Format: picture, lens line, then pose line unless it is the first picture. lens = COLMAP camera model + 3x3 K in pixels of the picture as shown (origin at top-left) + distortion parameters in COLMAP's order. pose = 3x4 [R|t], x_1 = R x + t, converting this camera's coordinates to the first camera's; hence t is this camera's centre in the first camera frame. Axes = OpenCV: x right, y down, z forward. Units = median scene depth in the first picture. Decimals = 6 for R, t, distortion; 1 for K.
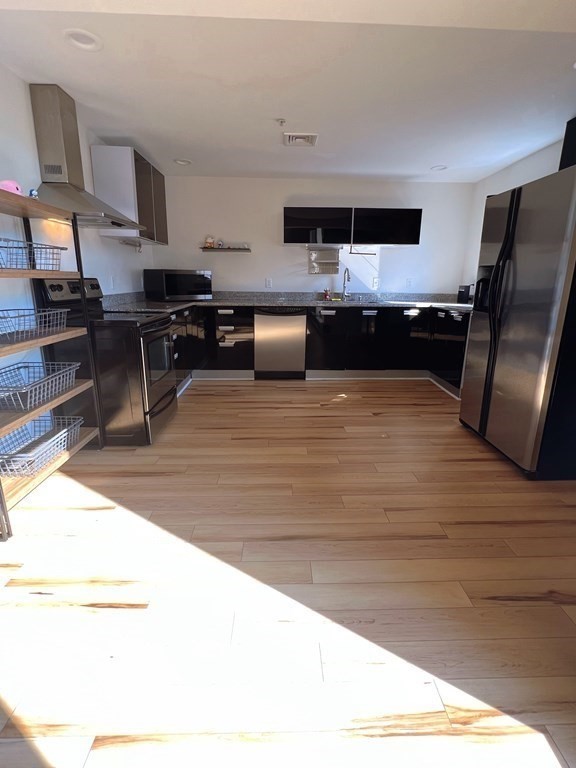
lens RADIAL K [[371.2, 0, 289.3], [0, 371.2, 384.3], [0, 0, 1]] dist [0.002113, 0.000637]
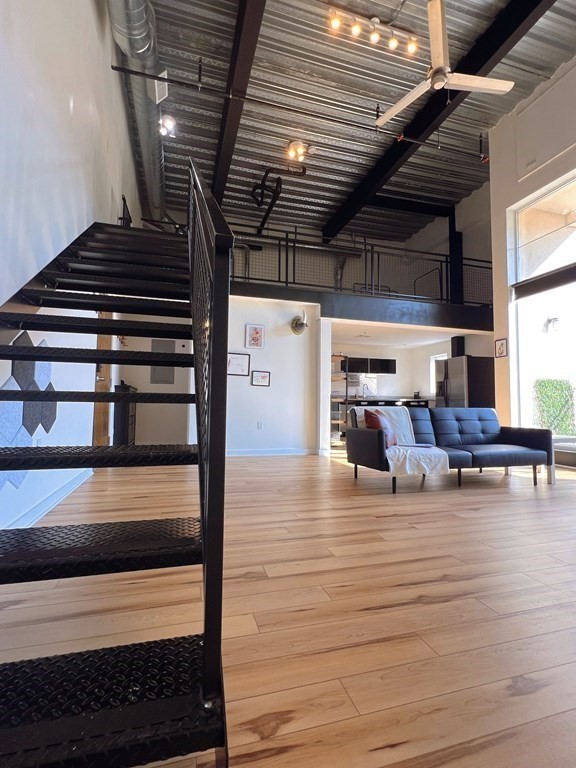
lens RADIAL K [[371.2, 0, 290.3], [0, 371.2, 382.1], [0, 0, 1]] dist [0.002113, 0.000637]
pose [[0.964565, 0.014533, 0.263445, -0.866346], [0.071607, 0.946586, -0.314399, 0.329946], [-0.253942, 0.322123, 0.912003, -0.872544]]
